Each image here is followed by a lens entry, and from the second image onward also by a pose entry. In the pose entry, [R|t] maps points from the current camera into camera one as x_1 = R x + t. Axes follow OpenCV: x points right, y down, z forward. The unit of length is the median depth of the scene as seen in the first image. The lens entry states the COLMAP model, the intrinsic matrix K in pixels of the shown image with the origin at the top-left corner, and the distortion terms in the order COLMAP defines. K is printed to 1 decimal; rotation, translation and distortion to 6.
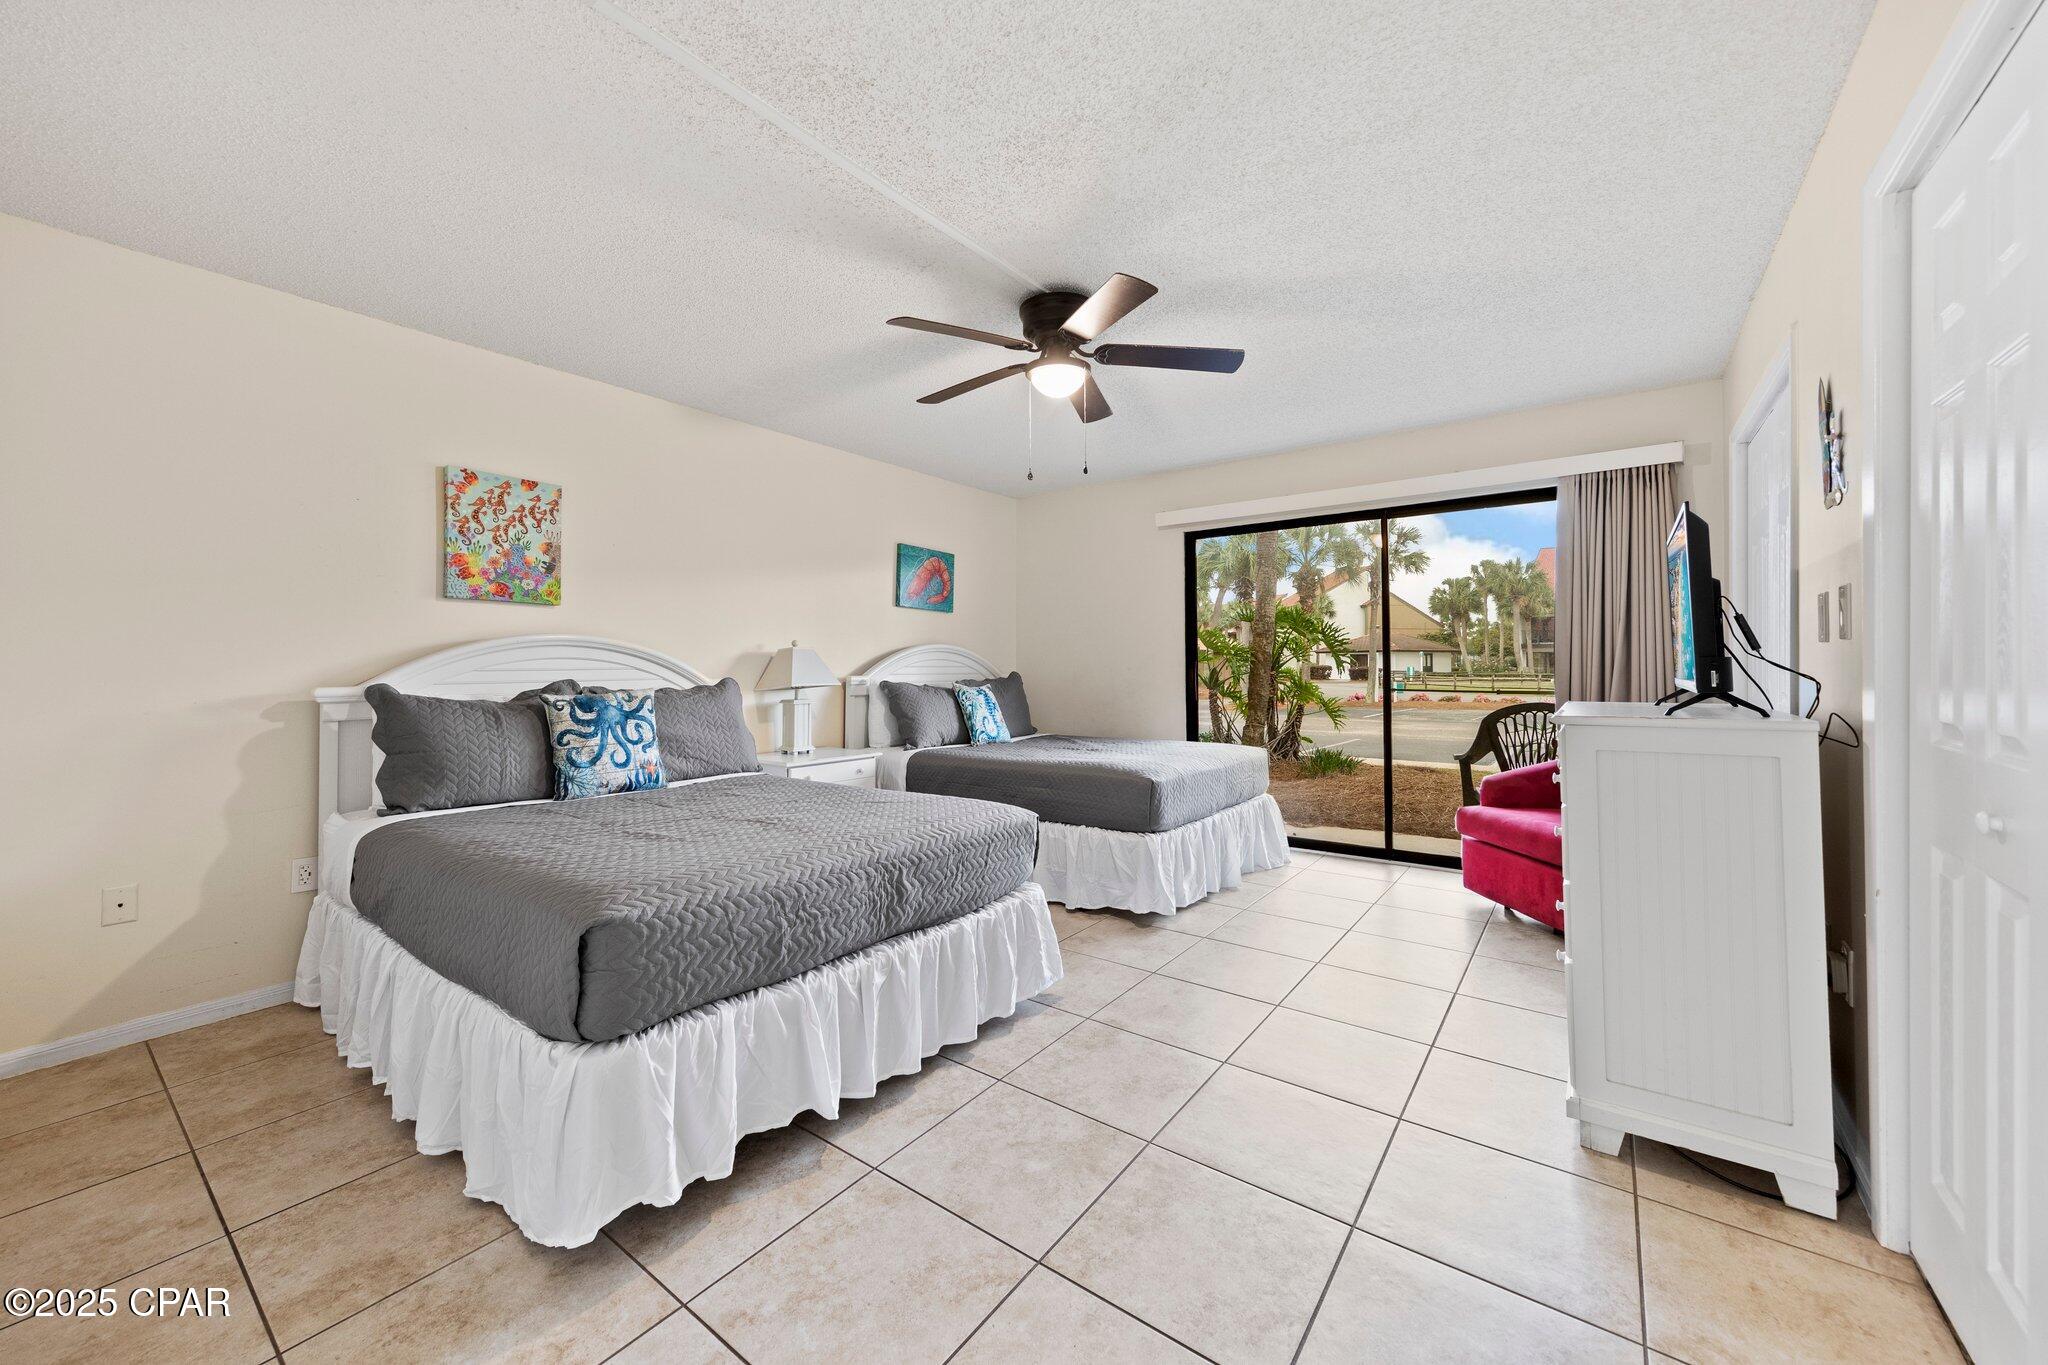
lens RADIAL K [[761.6, 0, 1021.8], [0, 761.6, 672.1], [0, 0, 1]] dist [0.001851, -0.000236]
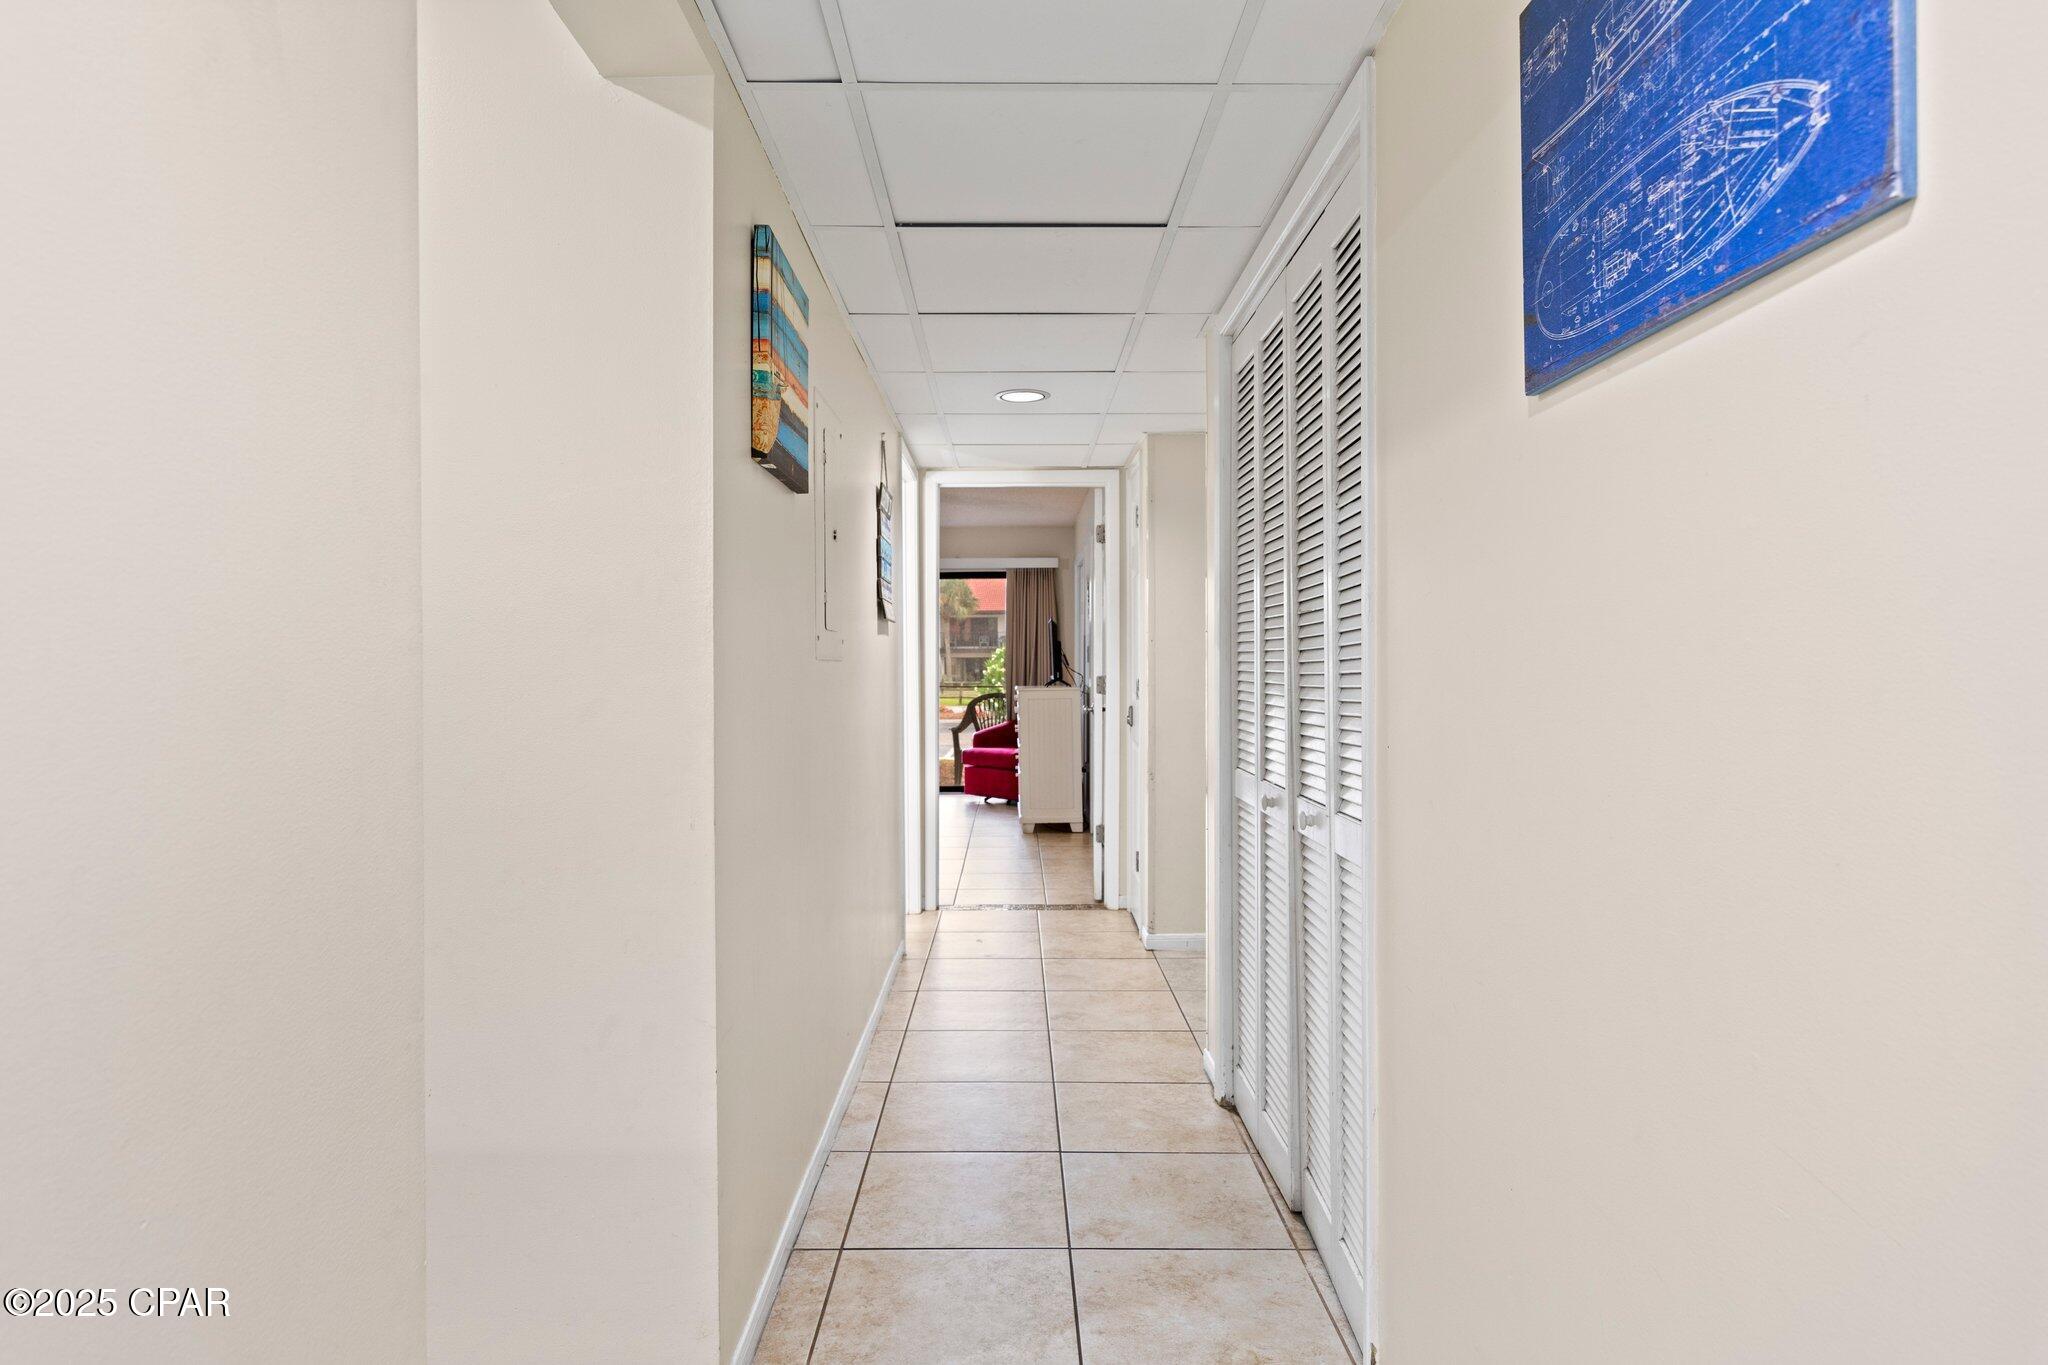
lens RADIAL K [[1203.5, 0, 1021.5], [0, 1203.5, 681.1], [0, 0, 1]] dist [-0.000591, -0.000254]
pose [[0.791239, 0.004186, 0.611493, -1.103176], [-0.003990, 0.999991, -0.001682, 0.020505], [-0.611494, -0.001109, 0.791248, -1.395371]]
